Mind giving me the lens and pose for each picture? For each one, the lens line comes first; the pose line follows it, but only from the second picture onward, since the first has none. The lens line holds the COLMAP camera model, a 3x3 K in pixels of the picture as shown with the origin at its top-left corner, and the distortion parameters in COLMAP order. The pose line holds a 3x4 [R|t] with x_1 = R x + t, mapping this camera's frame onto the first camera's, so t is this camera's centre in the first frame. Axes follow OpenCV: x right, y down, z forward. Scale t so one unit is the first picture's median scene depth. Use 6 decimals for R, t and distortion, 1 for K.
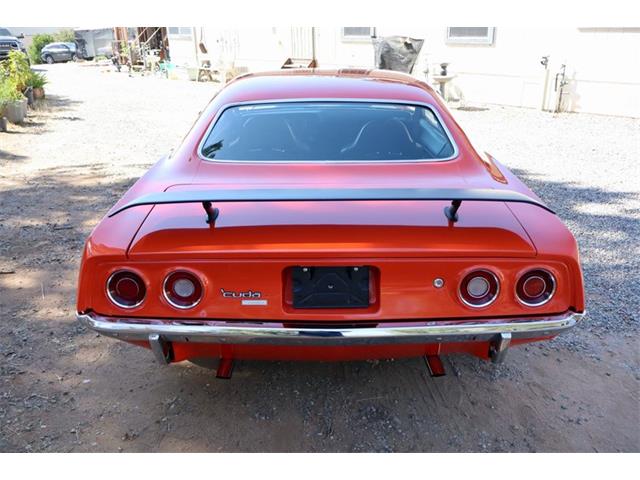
lens RADIAL K [[527.3, 0, 320.0], [0, 527.3, 240.0], [0, 0, 1]] dist [-0.009497, 0.007616]
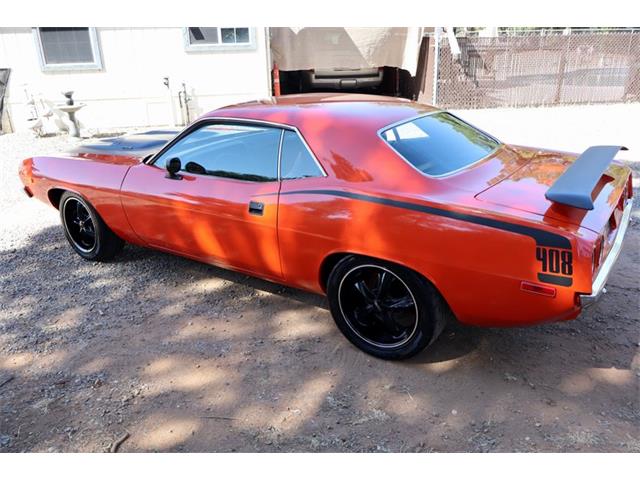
lens RADIAL K [[526.5, 0, 318.4], [0, 526.5, 242.3], [0, 0, 1]] dist [-0.004859, -0.005670]
pose [[0.578340, -0.298727, 0.759135, -0.311295], [0.326977, 0.937411, 0.119775, -0.056202], [-0.747401, 0.178949, 0.639819, 0.129224]]
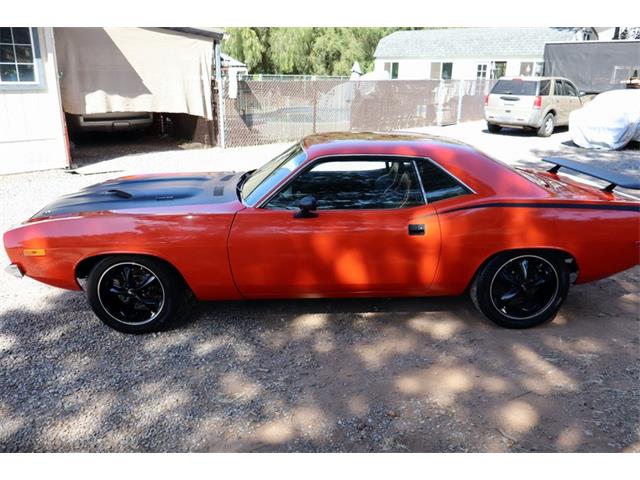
lens RADIAL K [[527.3, 0, 320.0], [0, 527.3, 240.0], [0, 0, 1]] dist [-0.009497, 0.007616]
pose [[-0.010692, -0.287533, 0.957711, -0.438834], [0.377434, 0.885757, 0.270145, -0.170212], [-0.925975, 0.364361, 0.099054, 0.394142]]
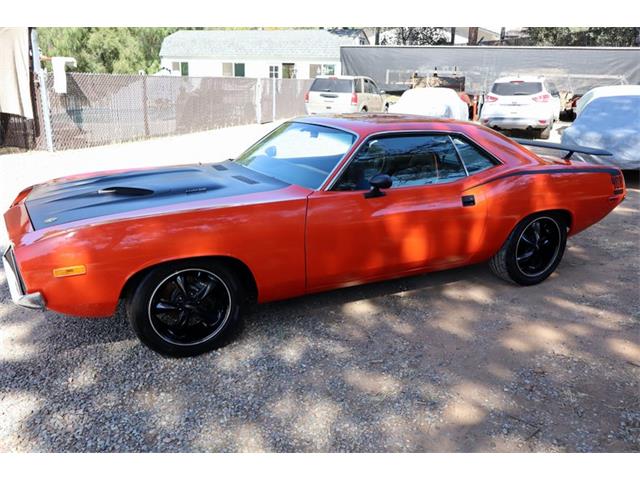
lens RADIAL K [[526.5, 0, 318.4], [0, 526.5, 242.3], [0, 0, 1]] dist [-0.004859, -0.005670]
pose [[-0.424285, -0.260067, 0.867379, -0.375571], [0.333619, 0.845598, 0.416729, -0.222042], [-0.841832, 0.466186, -0.272011, 0.577538]]
